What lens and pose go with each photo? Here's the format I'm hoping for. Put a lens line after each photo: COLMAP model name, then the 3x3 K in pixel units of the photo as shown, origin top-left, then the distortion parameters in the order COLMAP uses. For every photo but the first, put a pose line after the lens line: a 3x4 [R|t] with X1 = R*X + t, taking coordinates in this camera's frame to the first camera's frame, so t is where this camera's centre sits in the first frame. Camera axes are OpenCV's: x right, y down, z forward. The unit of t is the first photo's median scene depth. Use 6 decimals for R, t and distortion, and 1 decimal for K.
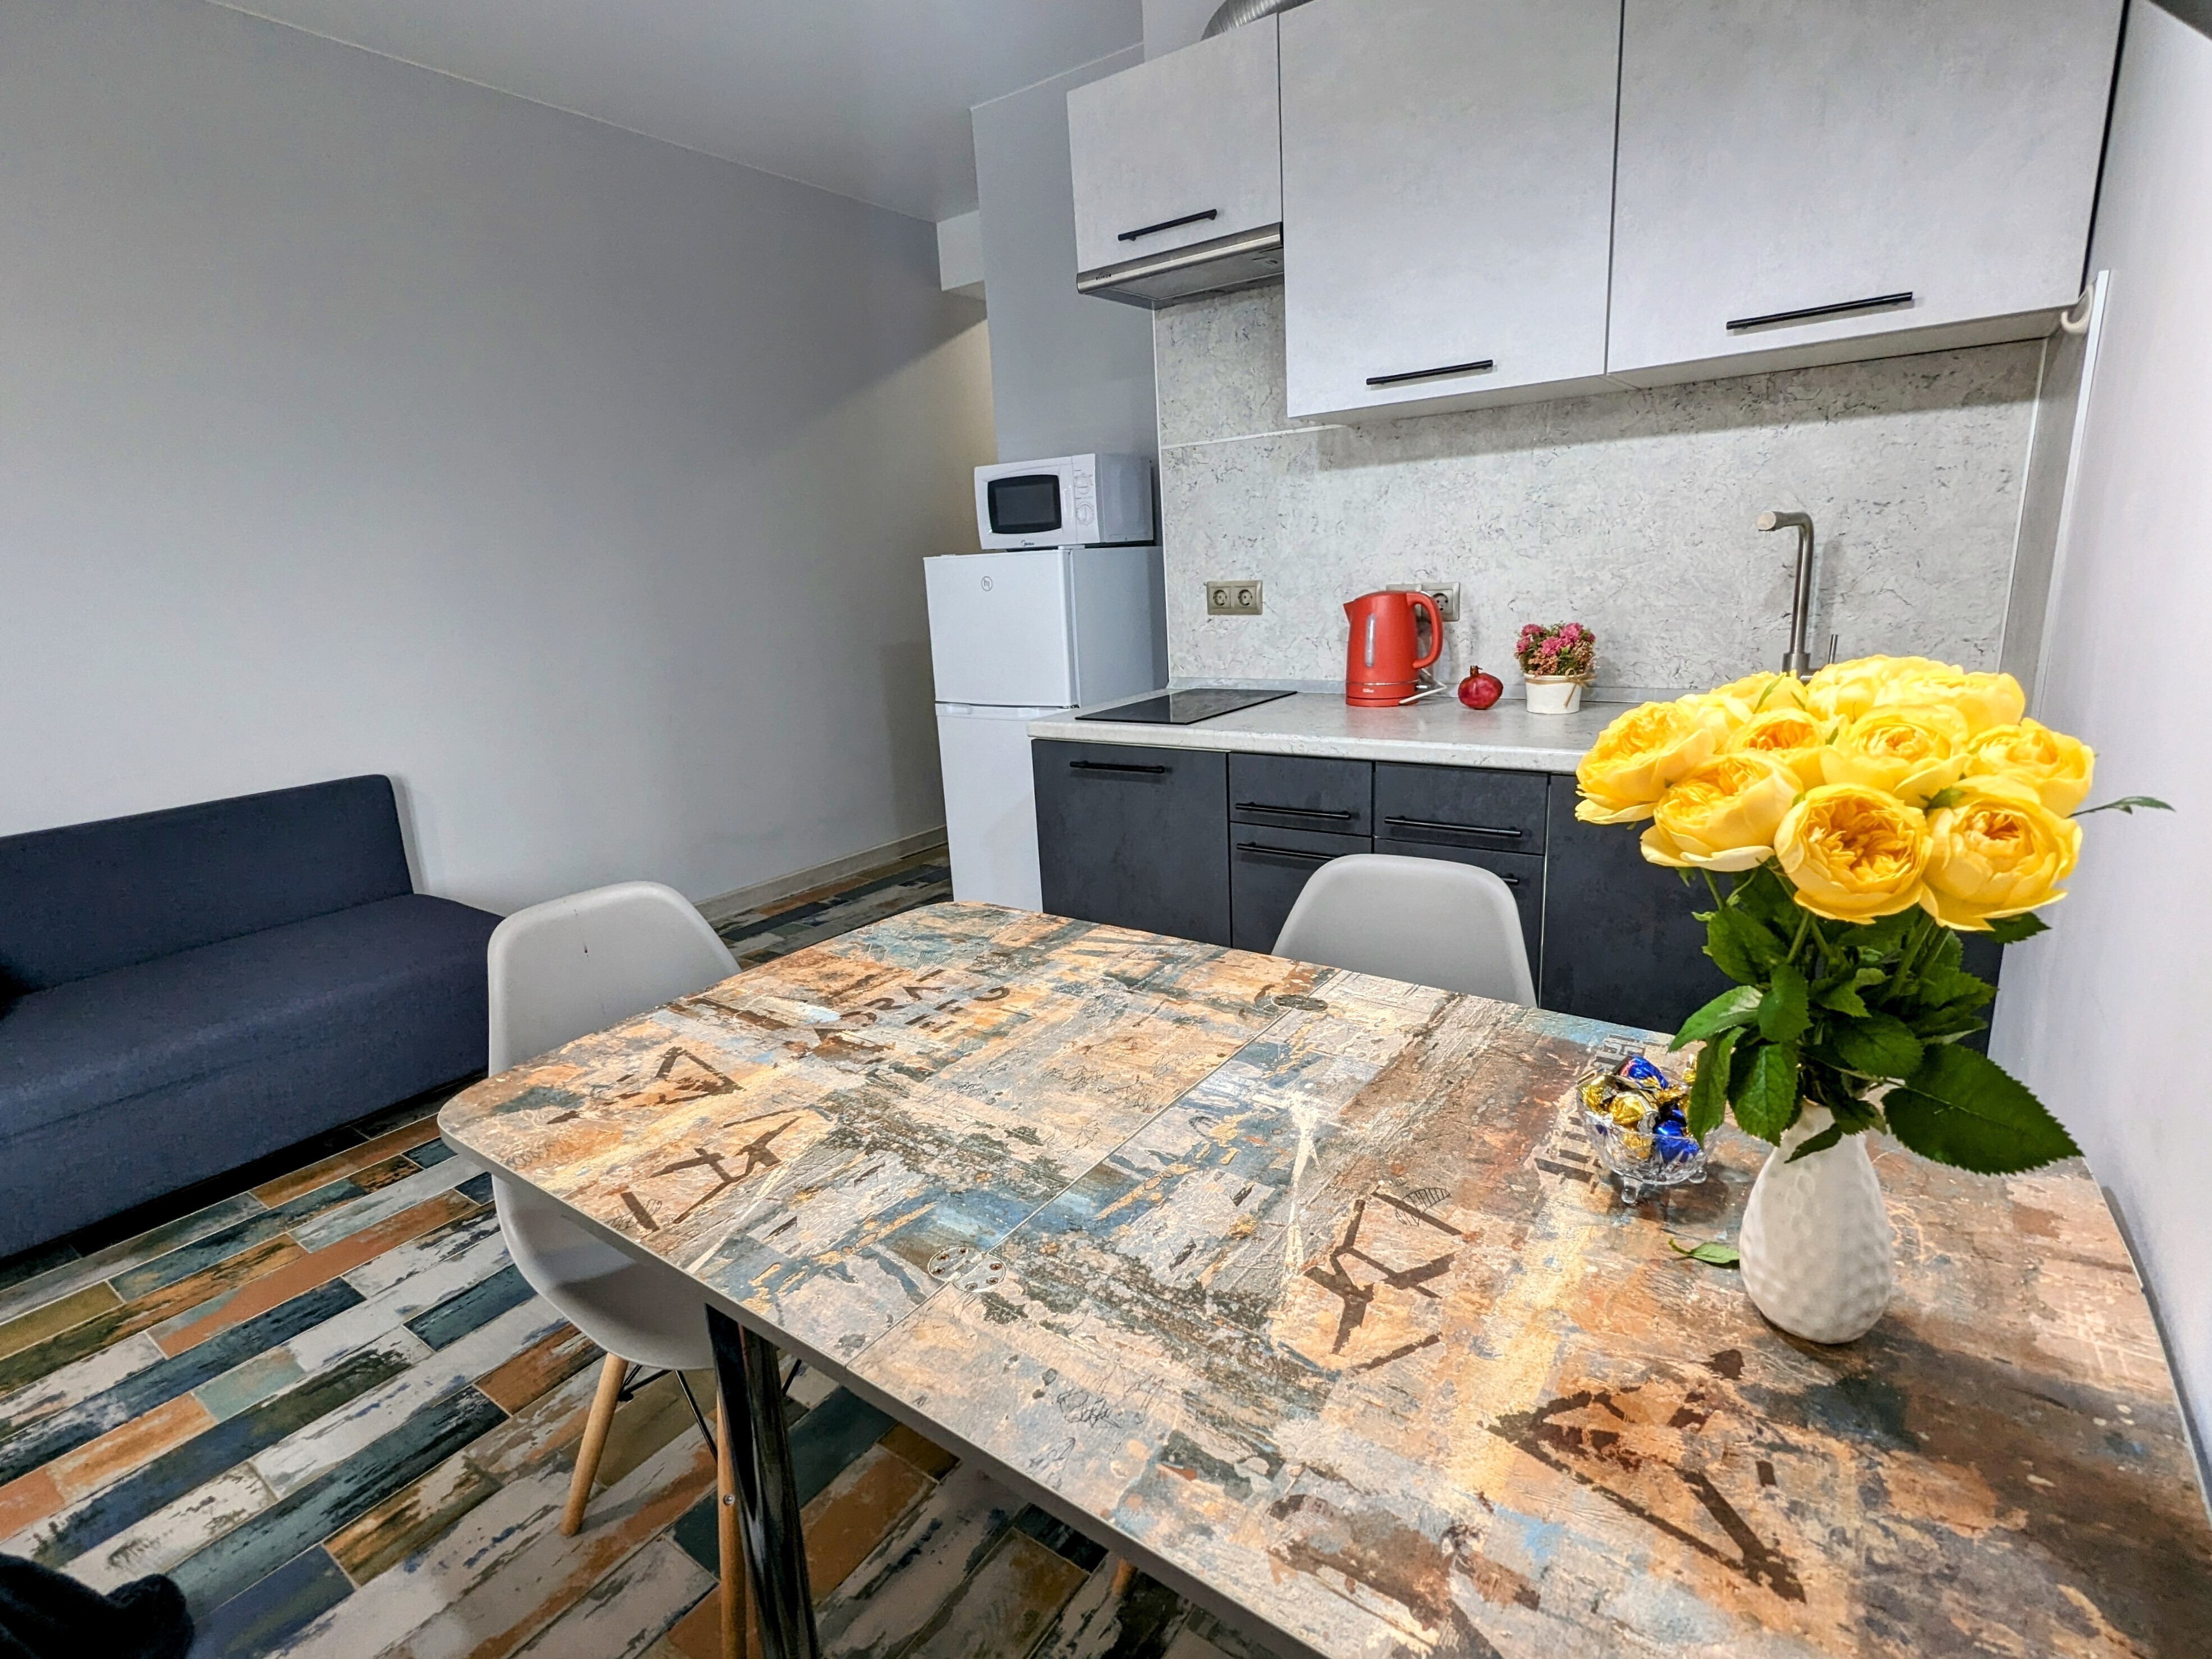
lens RADIAL K [[1047.0, 0, 1117.1], [0, 1047.0, 826.1], [0, 0, 1]] dist [-0.005099, 0.000236]
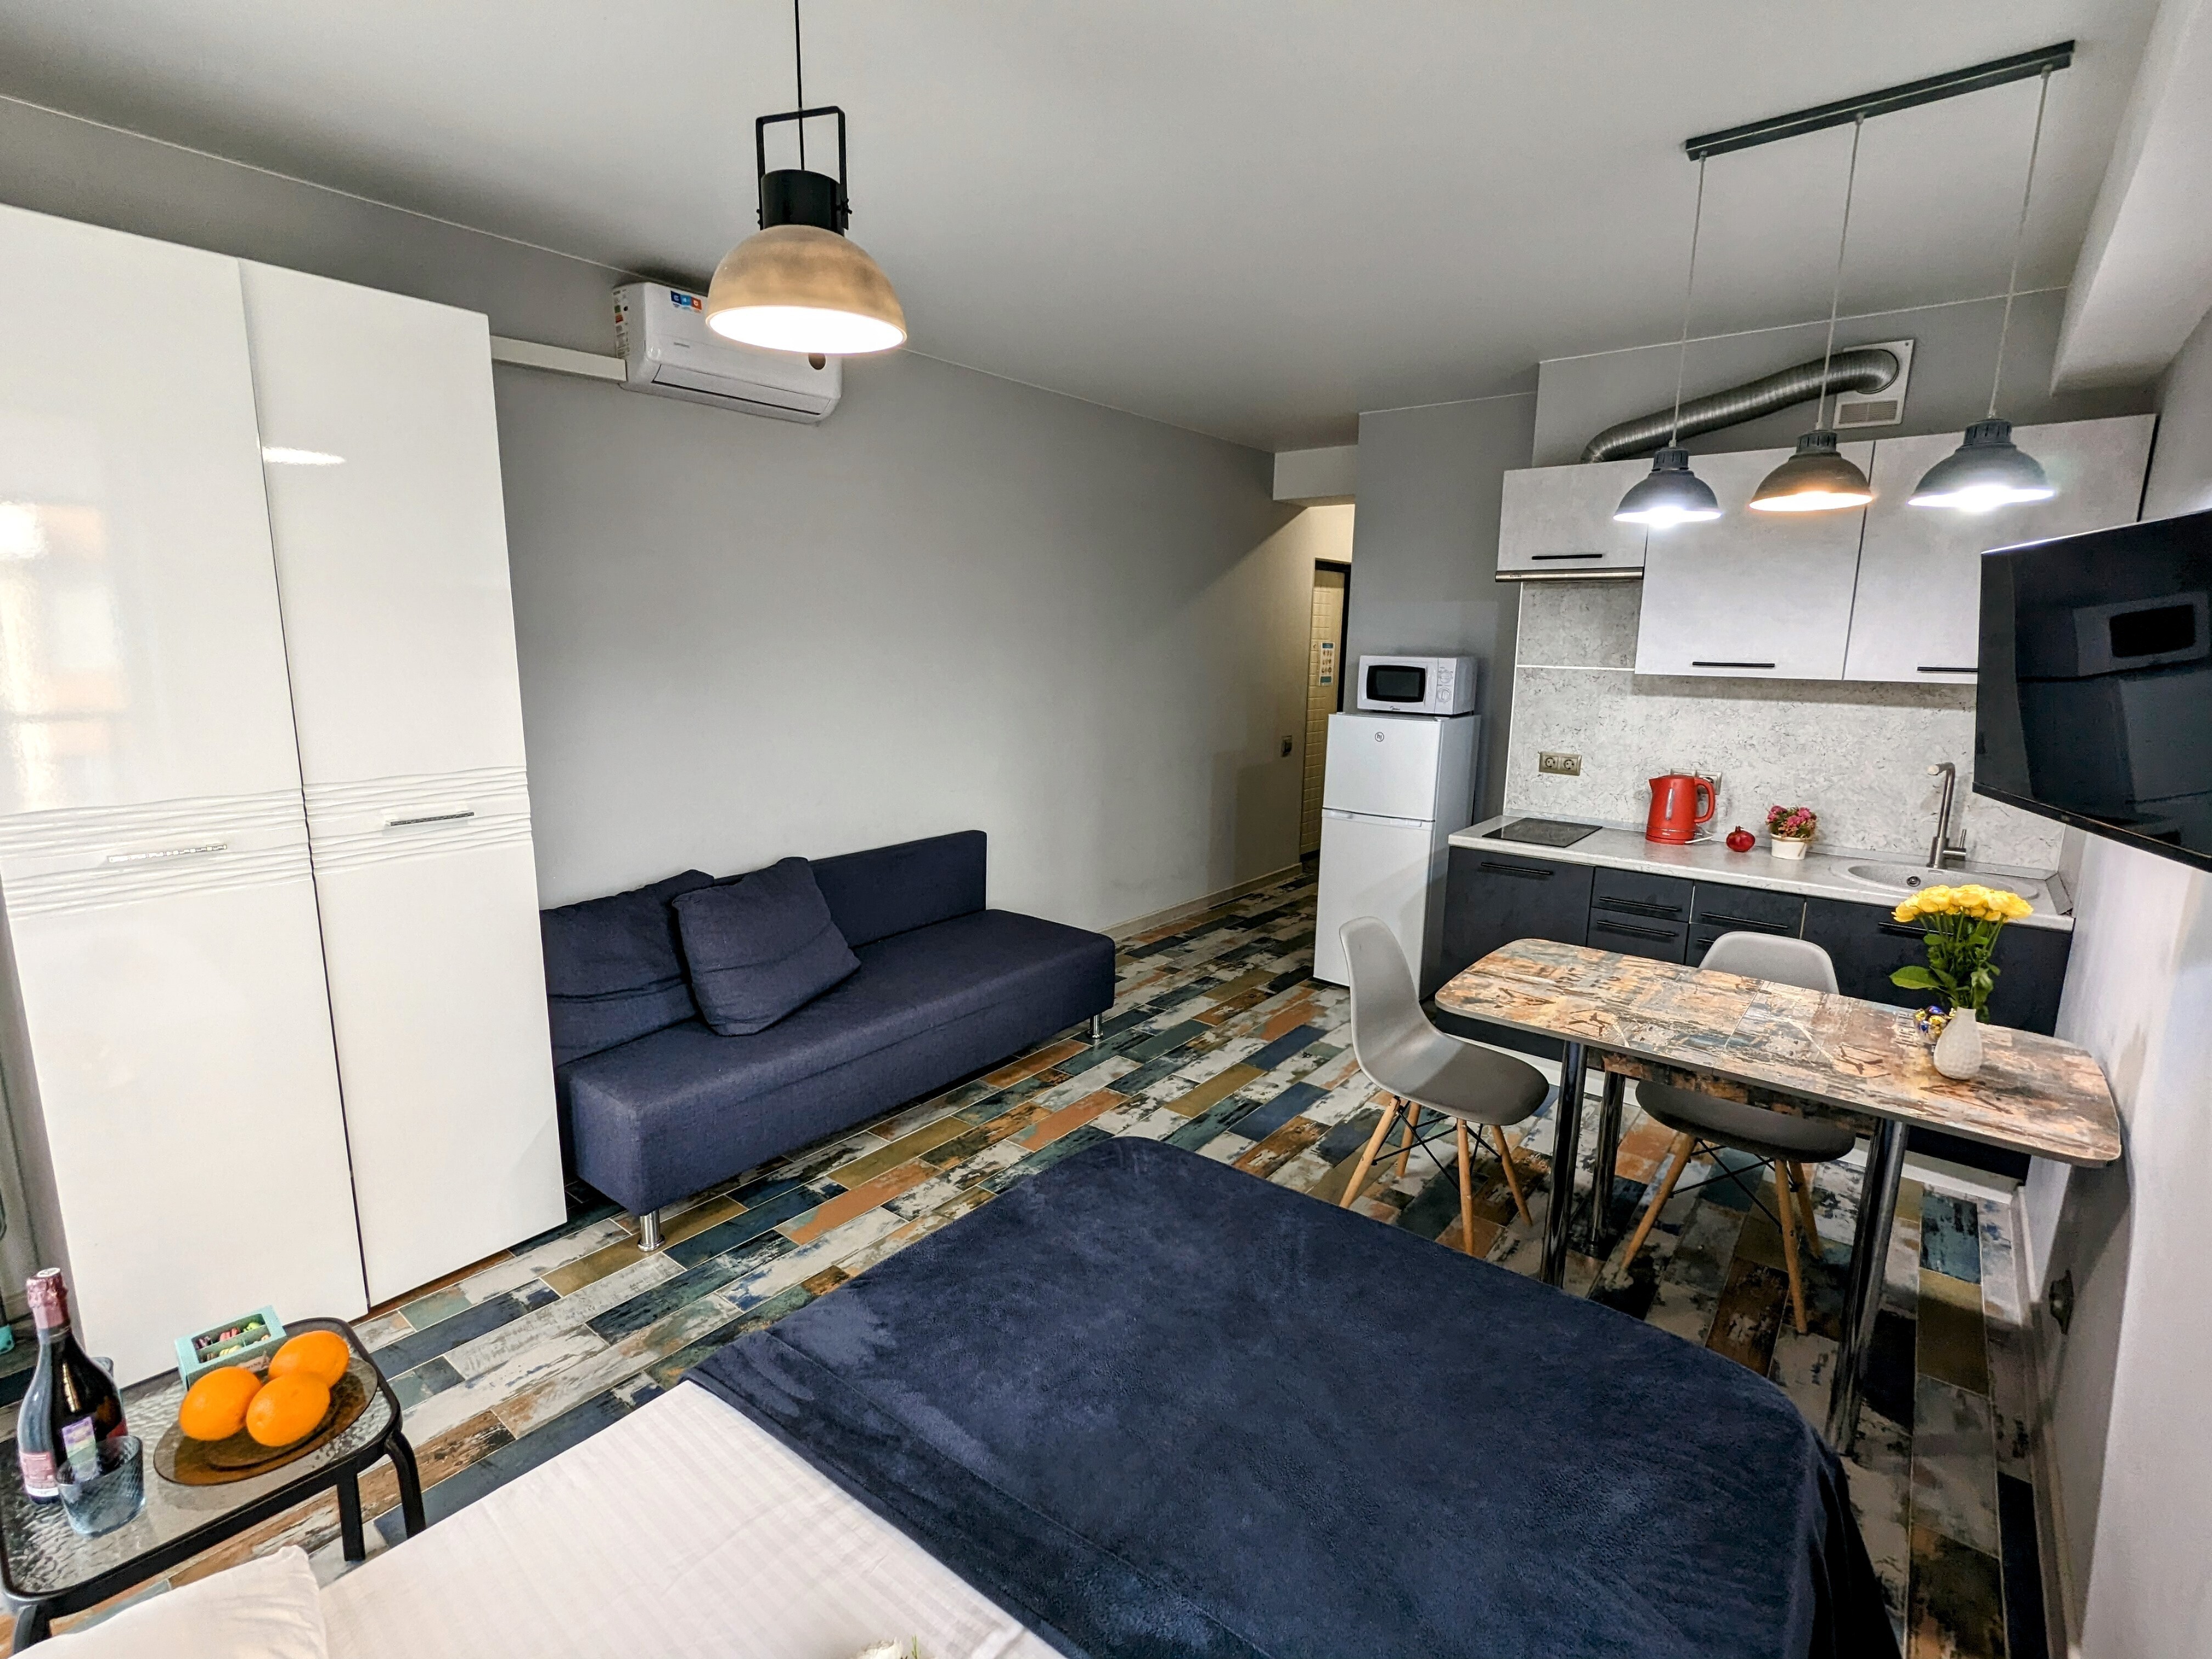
lens RADIAL K [[1047.0, 0, 1093.5], [0, 1047.0, 826.0], [0, 0, 1]] dist [-0.005099, 0.000236]
pose [[0.996196, 0.076957, -0.040886, -0.652469], [-0.079170, 0.995311, -0.055578, 0.023832], [0.036417, 0.058603, 0.997617, -0.750781]]
